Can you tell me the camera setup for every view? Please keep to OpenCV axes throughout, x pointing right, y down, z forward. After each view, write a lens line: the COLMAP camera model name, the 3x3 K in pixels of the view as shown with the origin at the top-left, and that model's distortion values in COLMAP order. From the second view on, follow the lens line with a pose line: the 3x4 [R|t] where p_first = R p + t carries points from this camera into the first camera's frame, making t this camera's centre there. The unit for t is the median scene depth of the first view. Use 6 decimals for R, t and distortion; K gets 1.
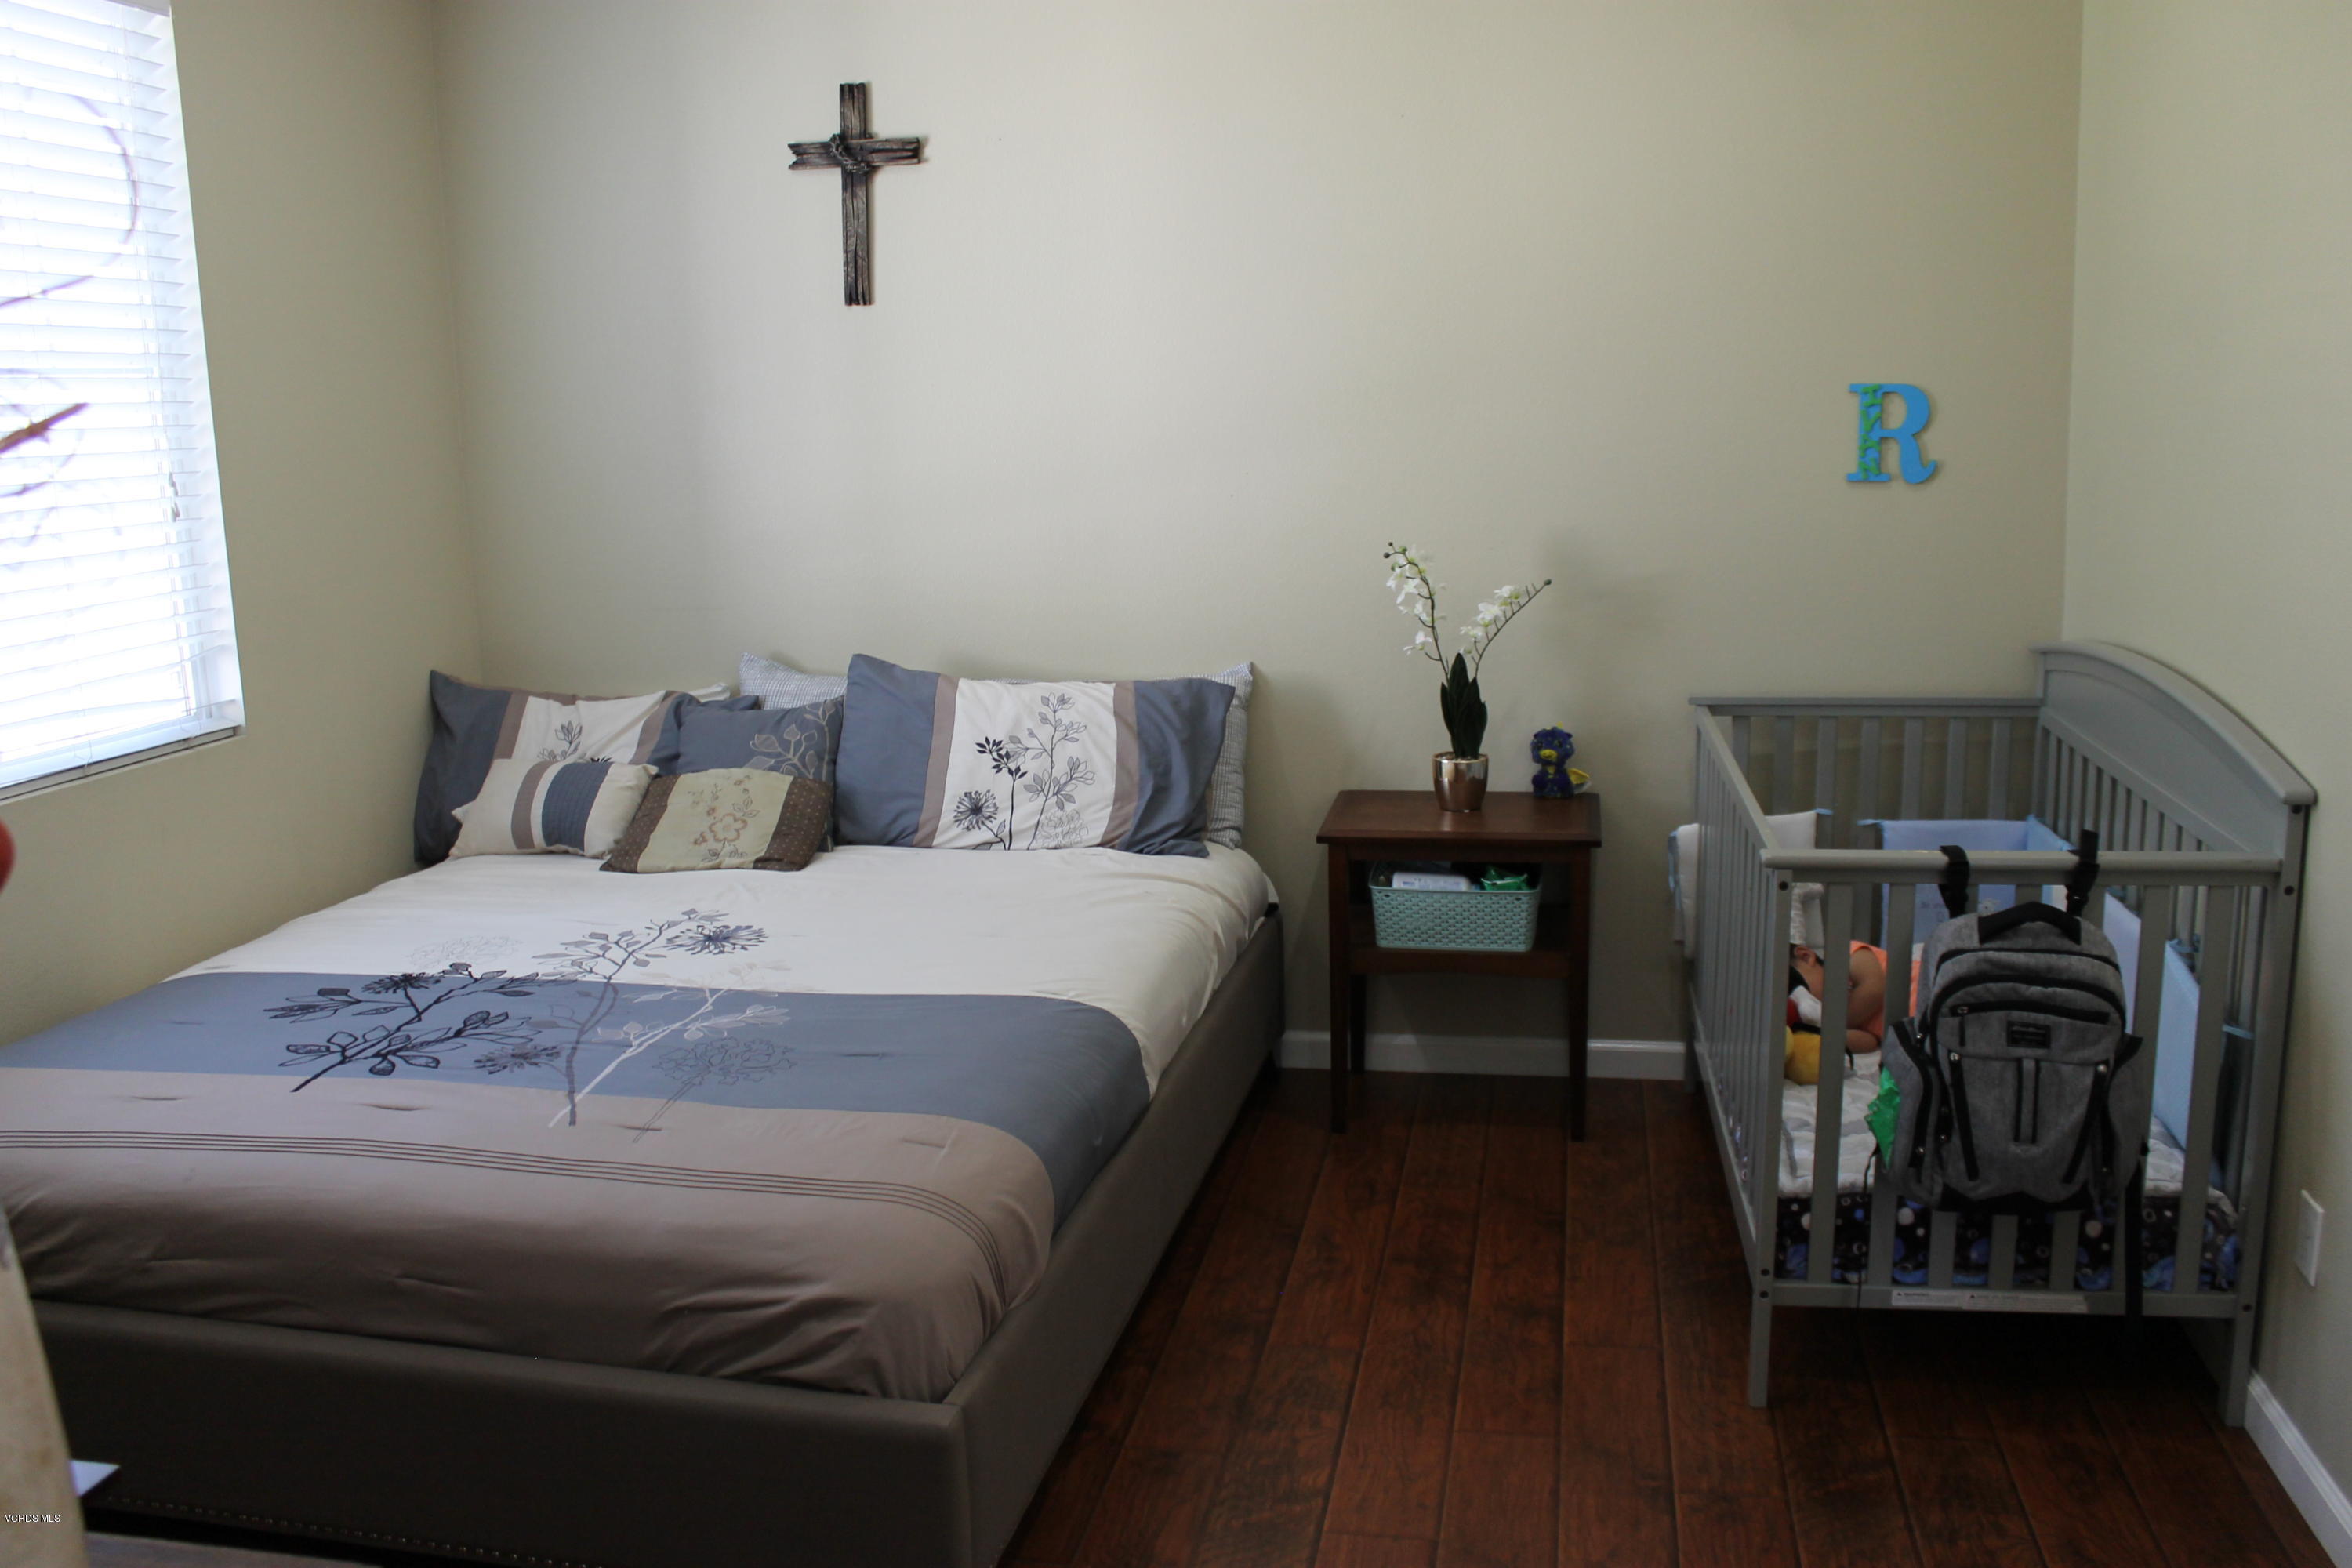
lens RADIAL K [[1957.5, 0, 1176.0], [0, 1957.5, 784.0], [0, 0, 1]] dist [-0.171136, 0.154549]
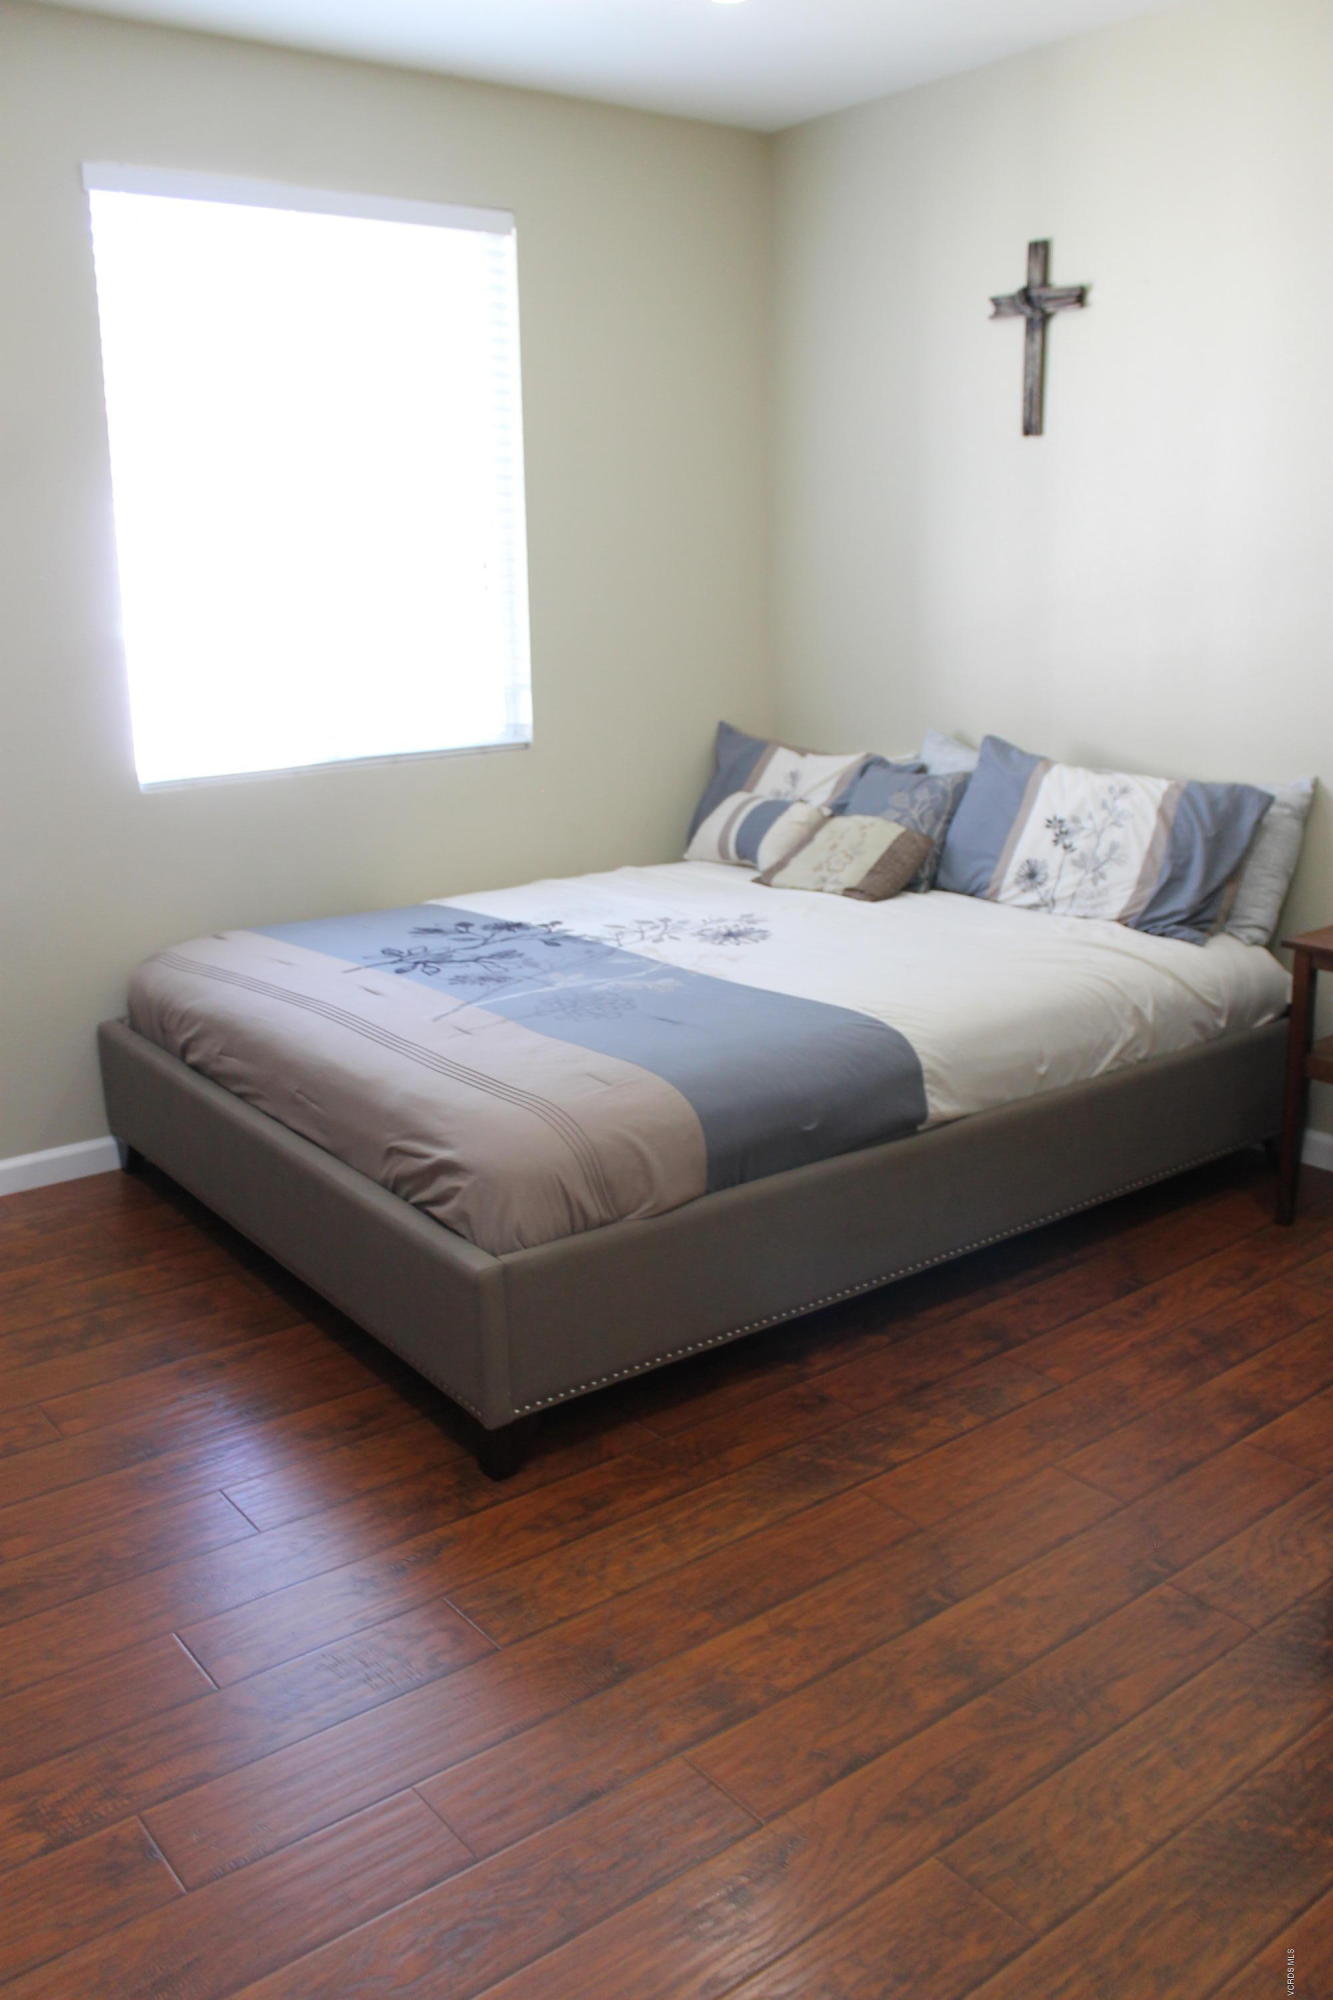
lens RADIAL K [[1664.5, 0, 659.9], [0, 1664.5, 1017.8], [0, 0, 1]] dist [-0.171136, 0.154549]
pose [[0.759393, 0.184542, -0.623912, 0.356627], [-0.130212, 0.982639, 0.132159, -0.004319], [0.637469, -0.019120, 0.770238, 0.104575]]
